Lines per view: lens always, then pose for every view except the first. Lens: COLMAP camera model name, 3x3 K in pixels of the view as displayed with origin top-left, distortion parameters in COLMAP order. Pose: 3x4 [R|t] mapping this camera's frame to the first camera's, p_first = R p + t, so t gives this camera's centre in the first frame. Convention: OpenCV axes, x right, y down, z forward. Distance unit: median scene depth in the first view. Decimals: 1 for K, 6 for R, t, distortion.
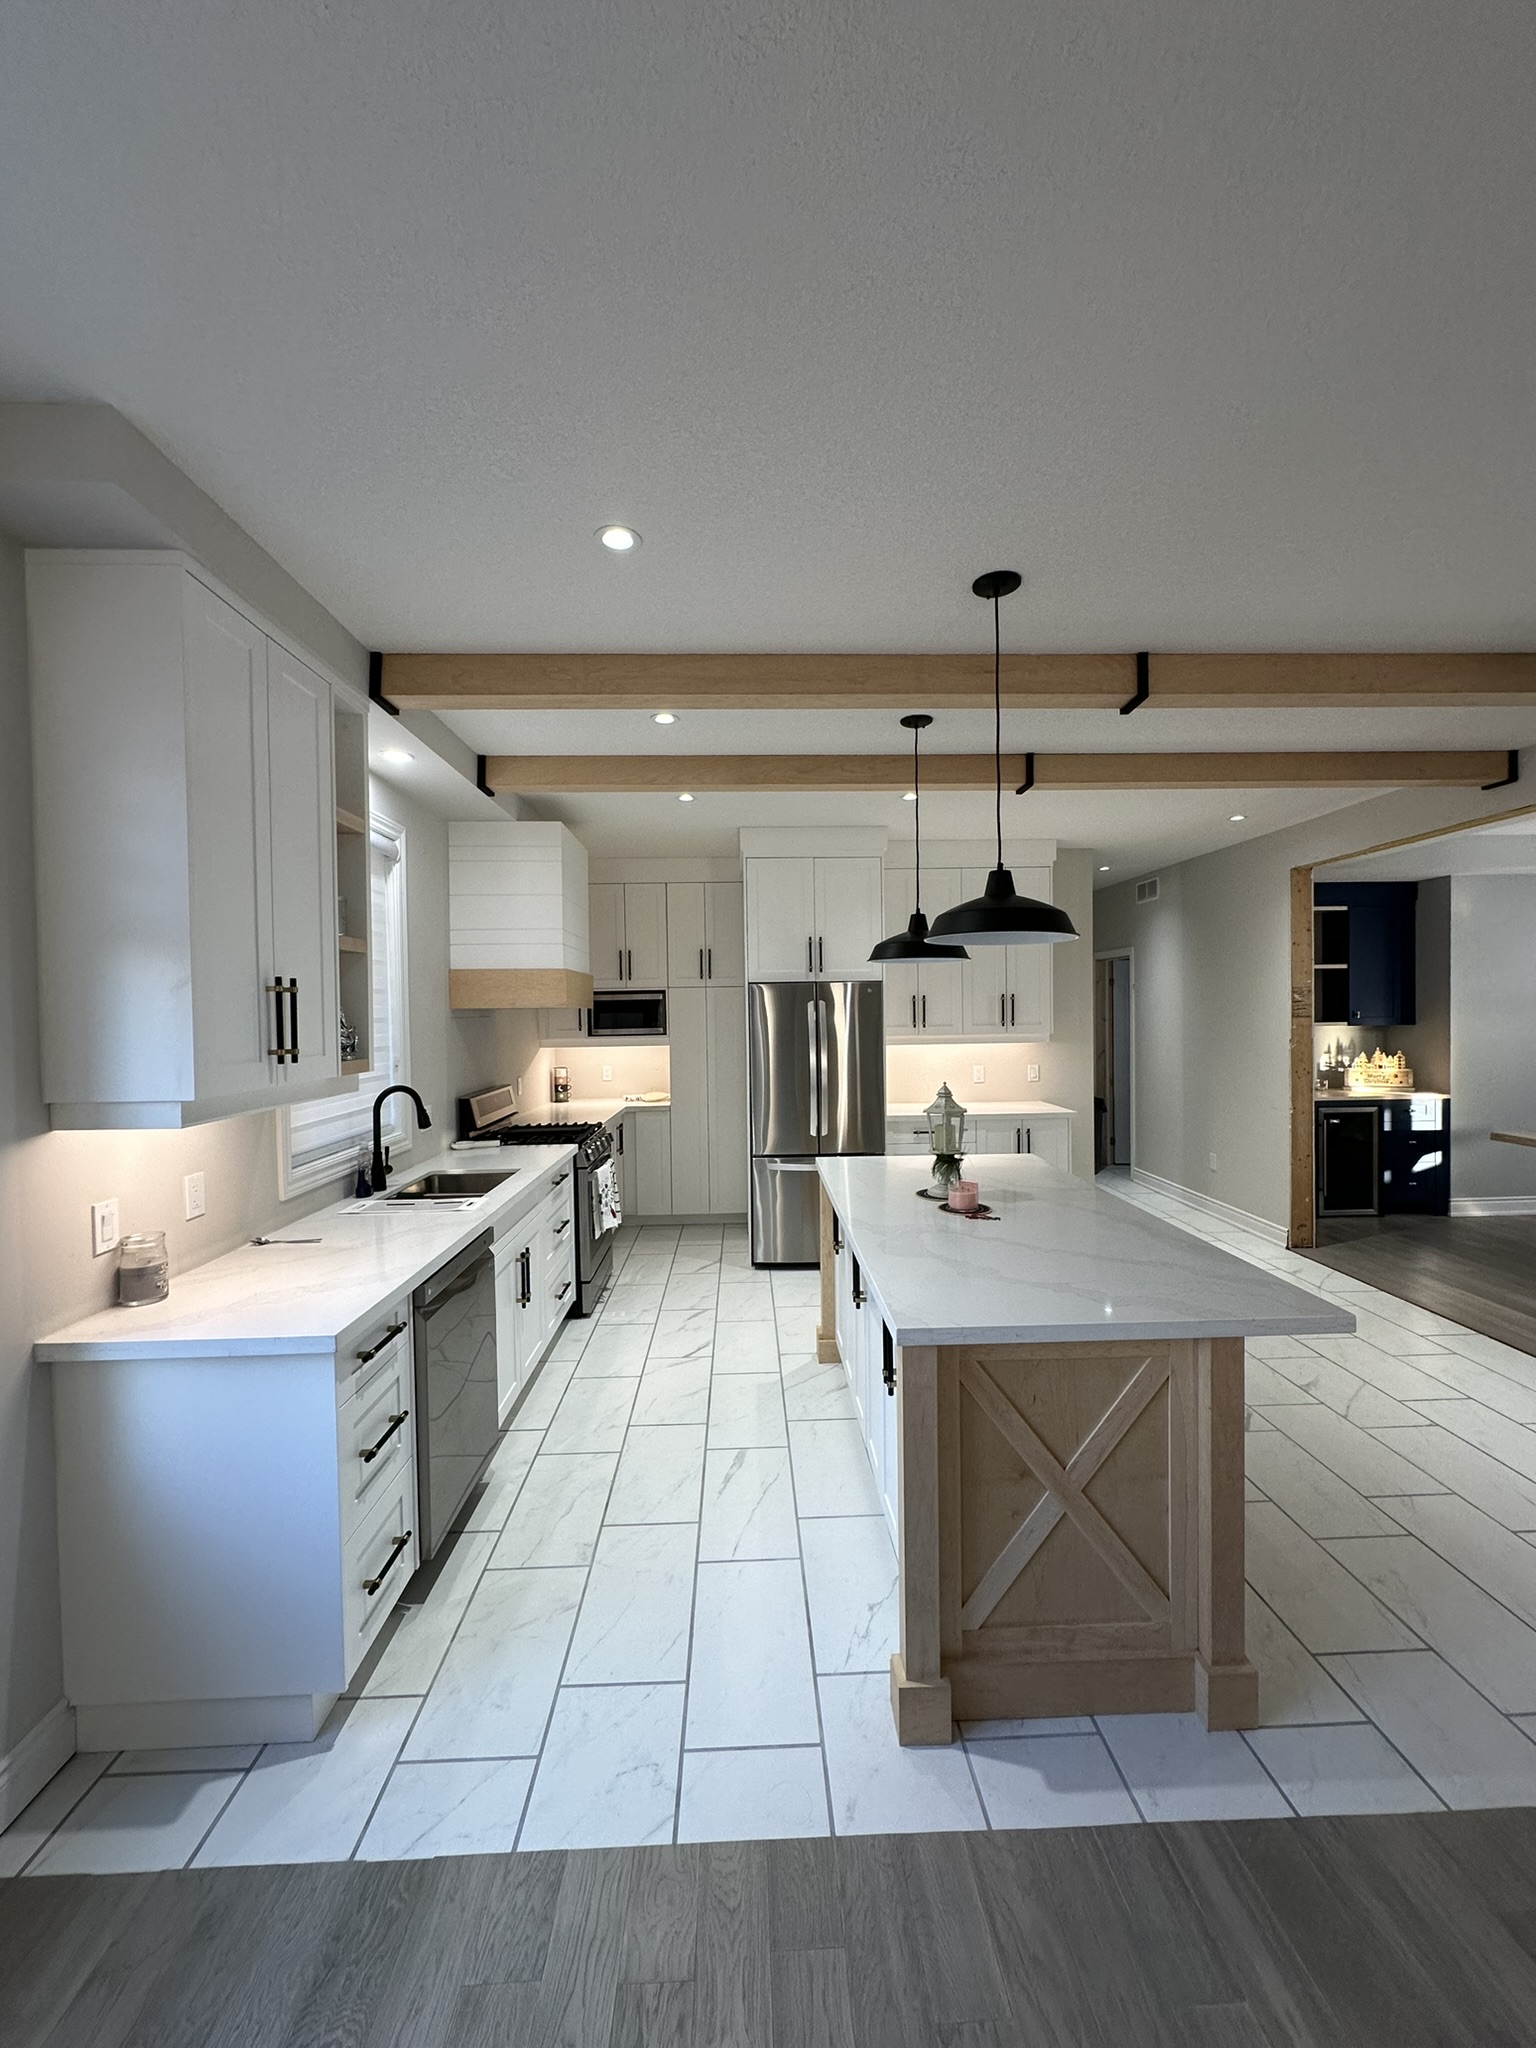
lens RADIAL K [[815.2, 0, 764.0], [0, 815.2, 1023.7], [0, 0, 1]] dist [-0.001155, 0.000243]
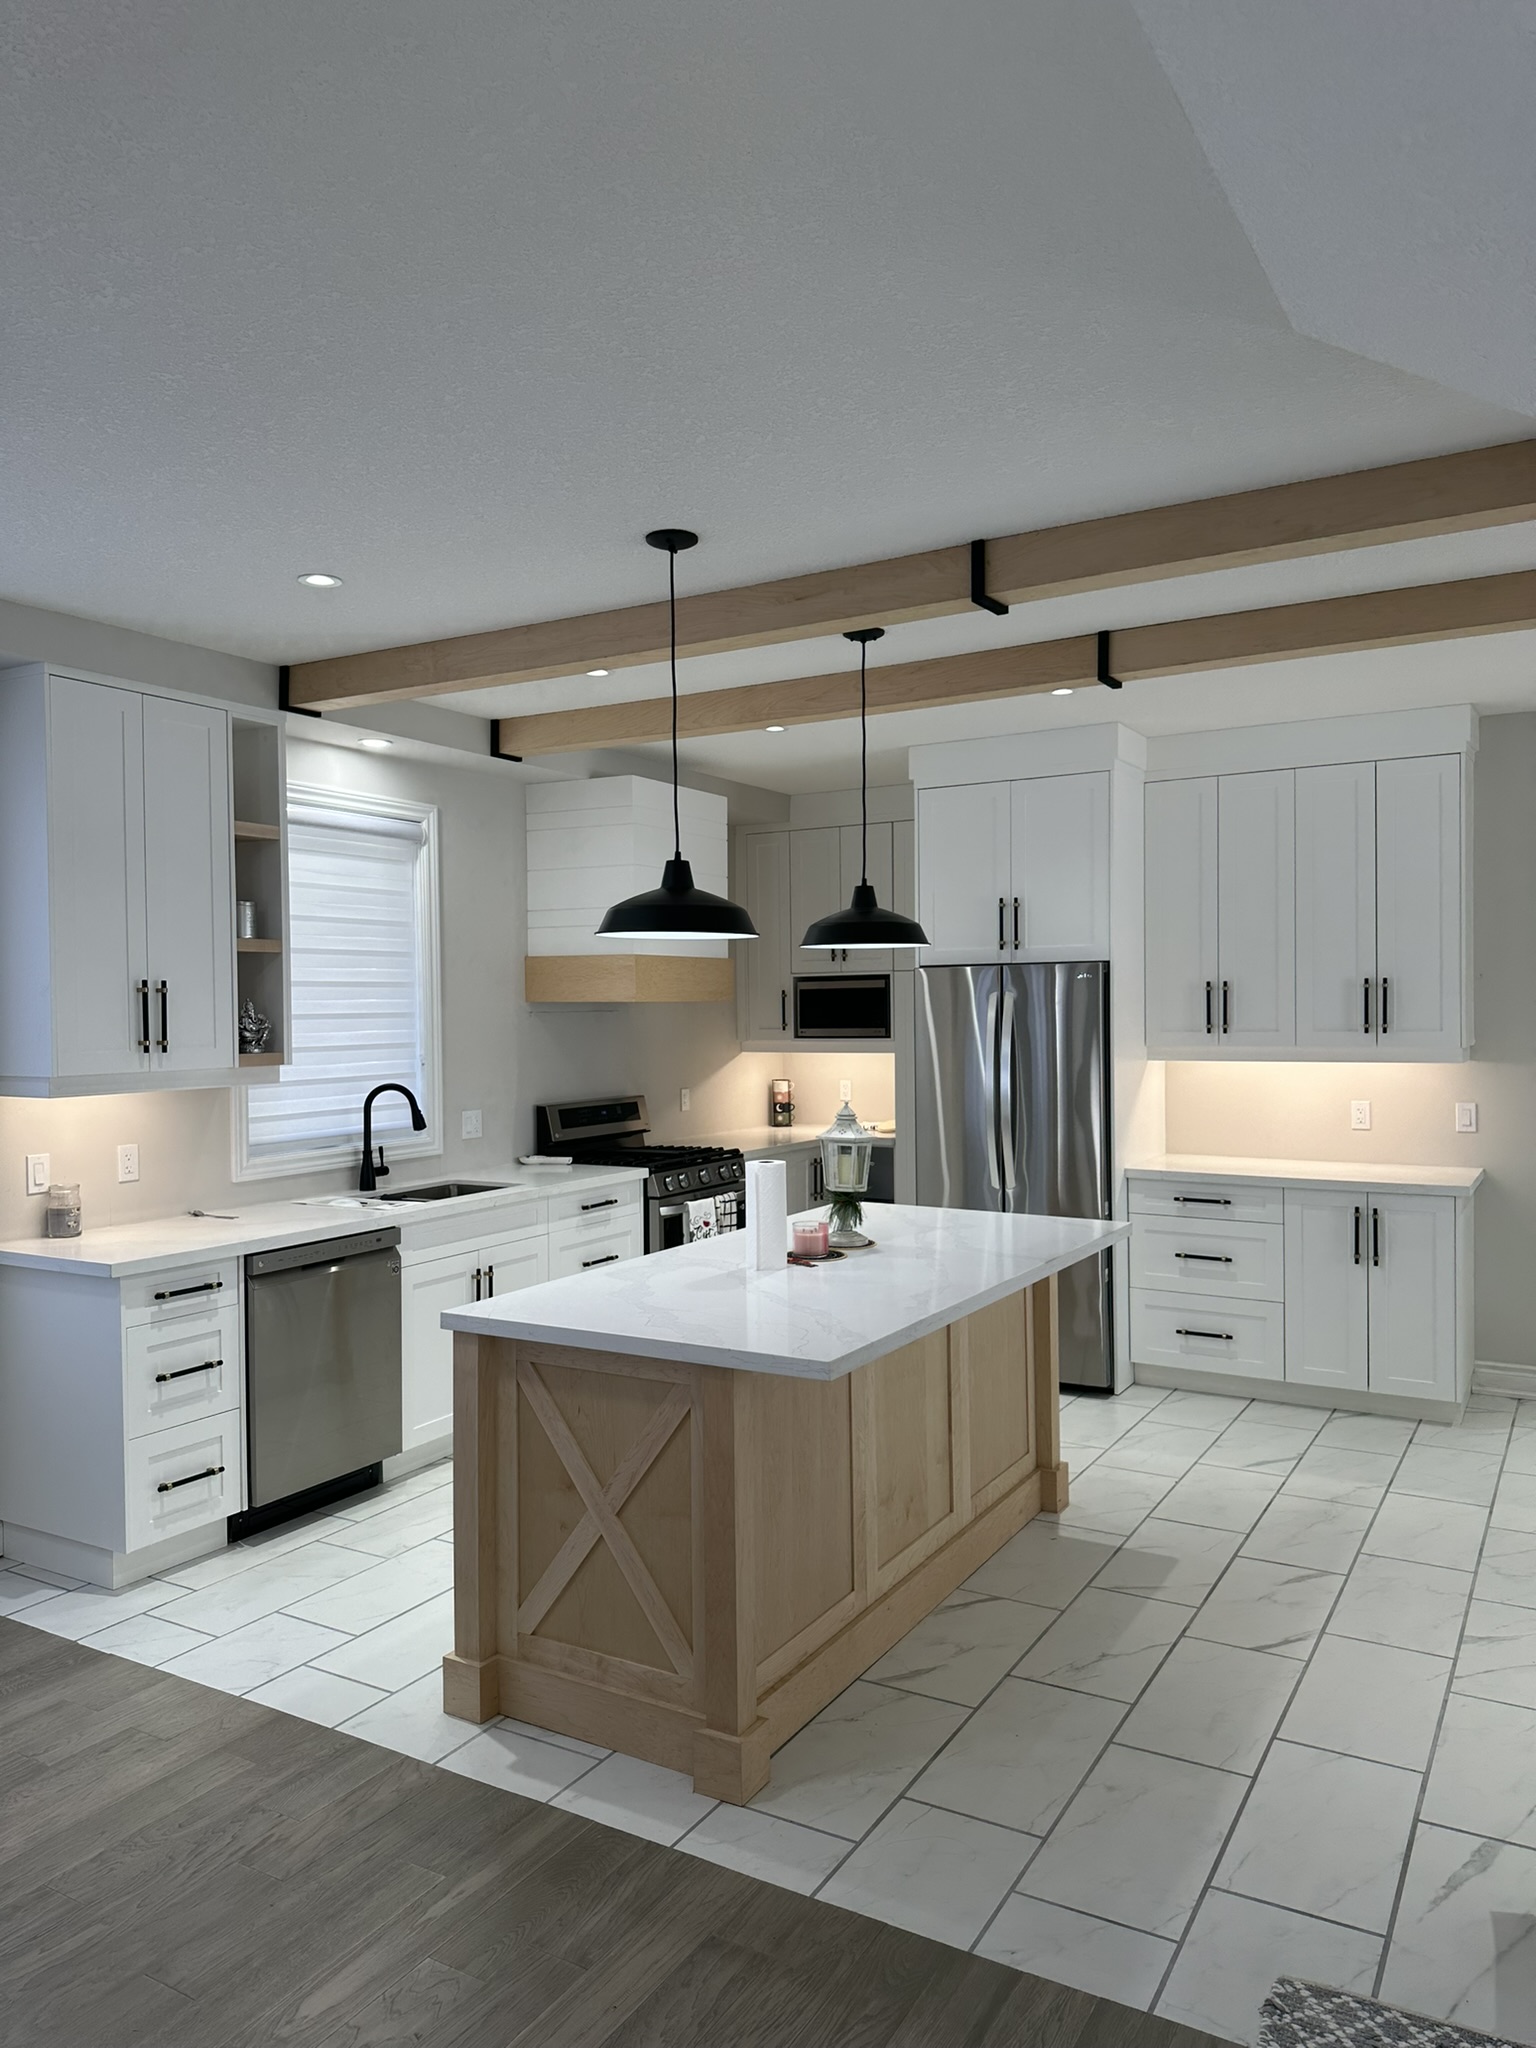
lens RADIAL K [[1422.9, 0, 749.8], [0, 1422.9, 1029.5], [0, 0, 1]] dist [0.148912, -0.265293]
pose [[0.843395, 0.014715, -0.537092, 1.055004], [-0.010463, 0.999885, 0.010964, -0.014136], [0.537192, -0.003627, 0.843452, -0.258975]]
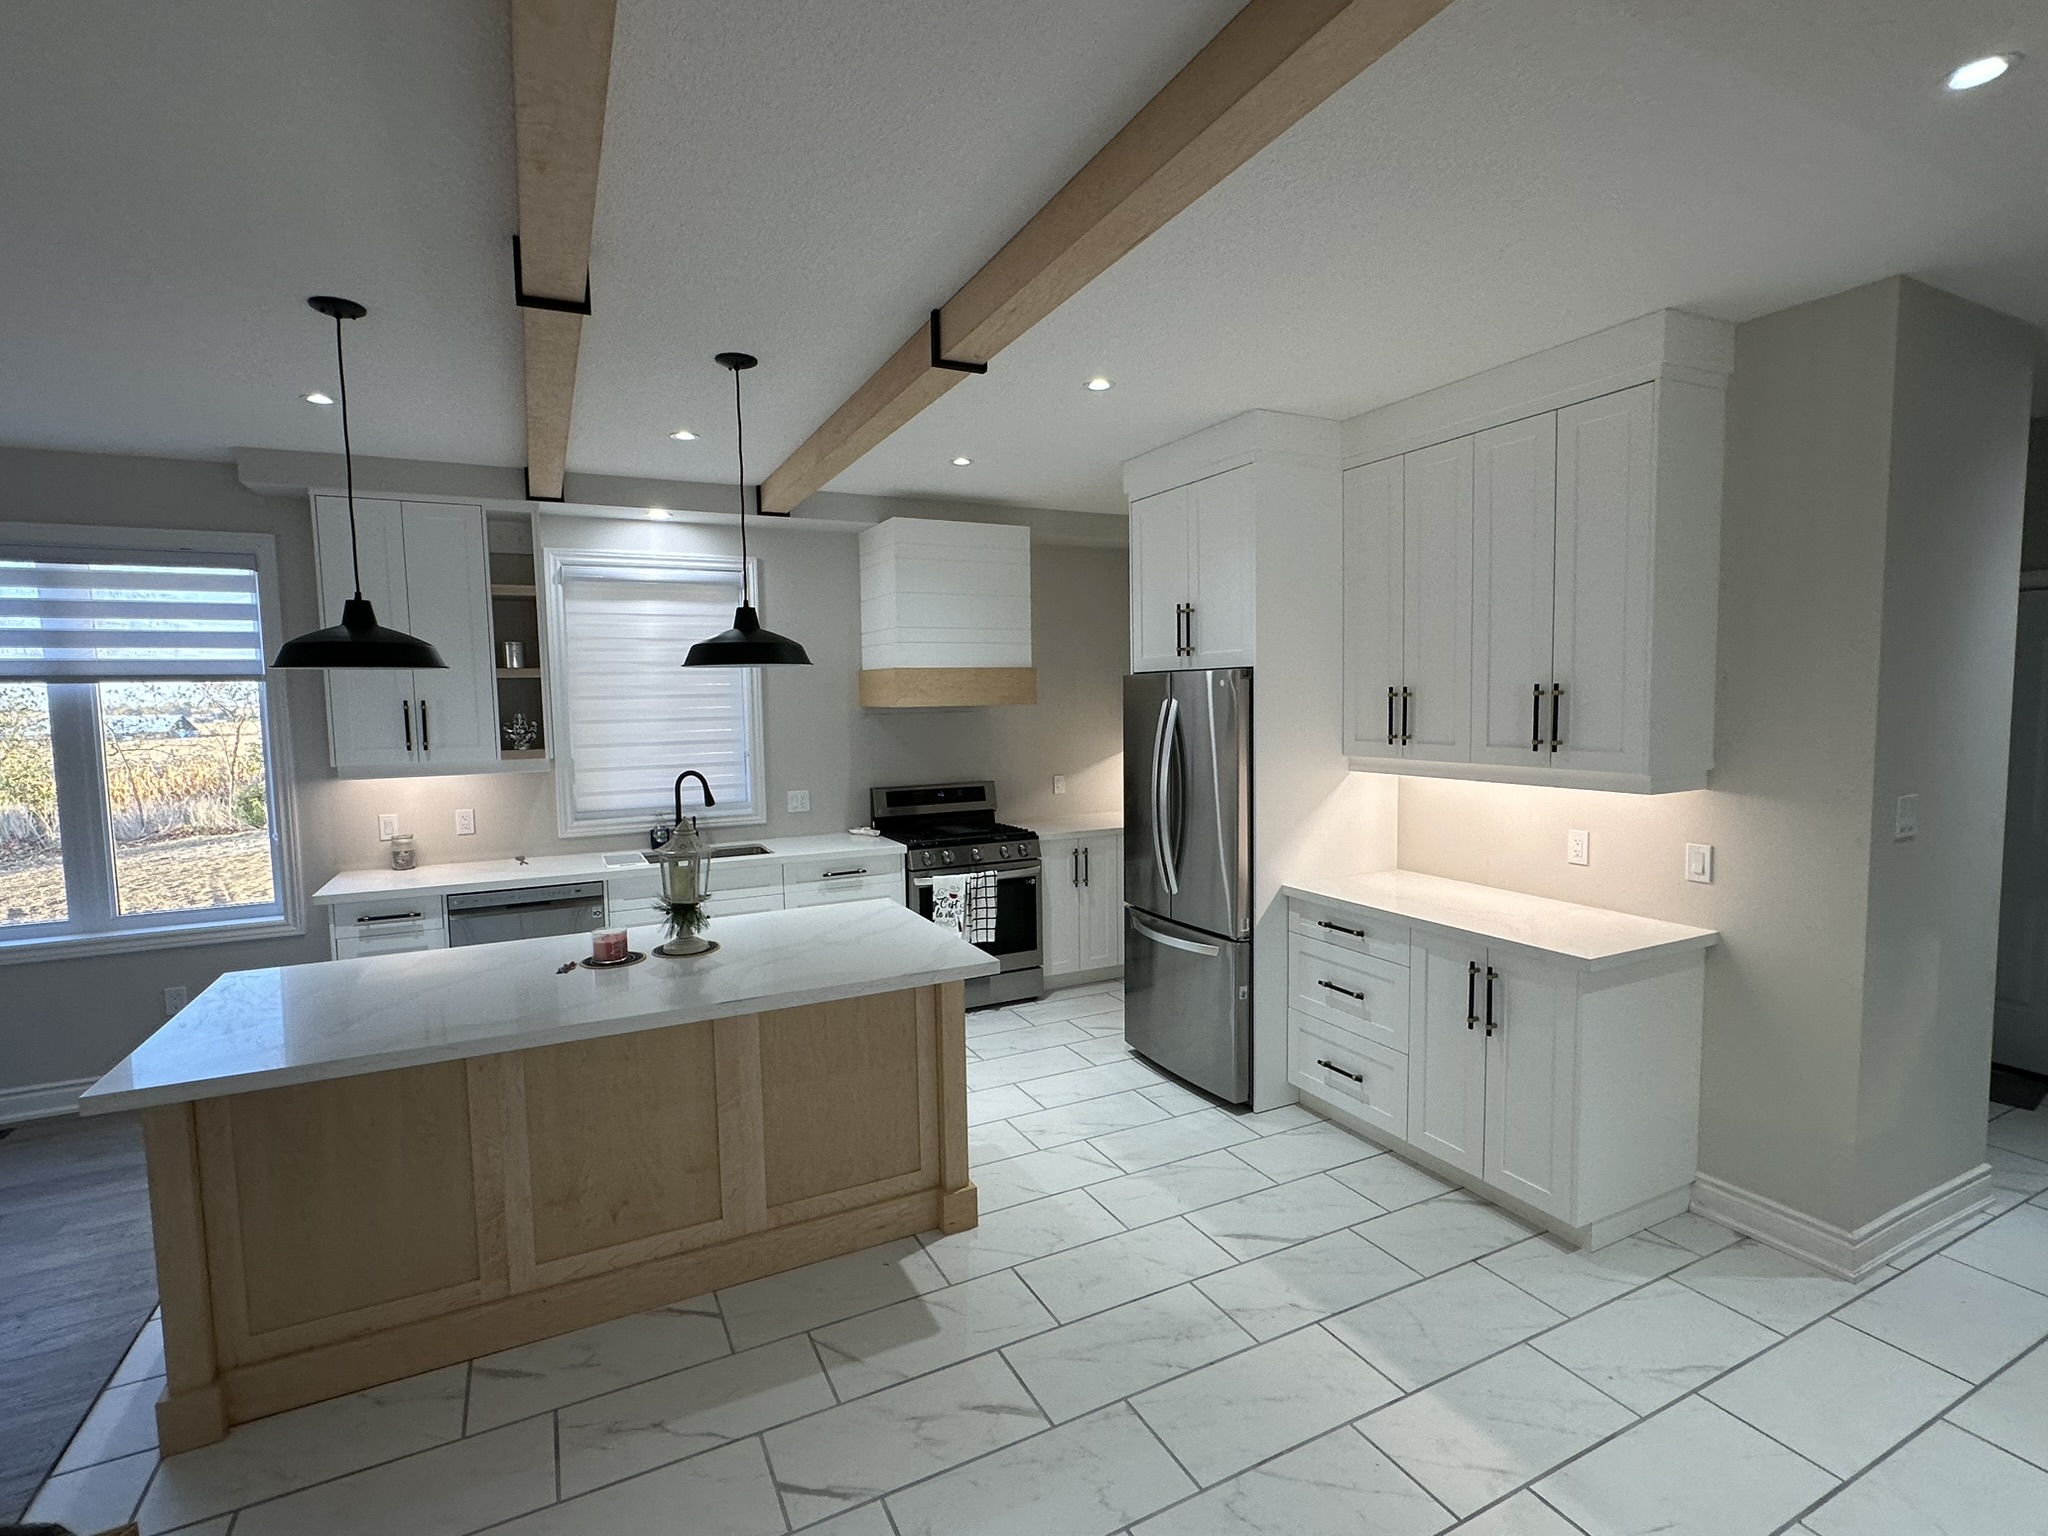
lens RADIAL K [[975.5, 0, 1024.0], [0, 975.5, 768.0], [0, 0, 1]] dist [-0.002269, 0.000269]
pose [[0.422857, 0.074059, -0.903165, 1.505046], [-0.003908, 0.996795, 0.079907, -0.068877], [0.906188, -0.030259, 0.421791, 1.069894]]
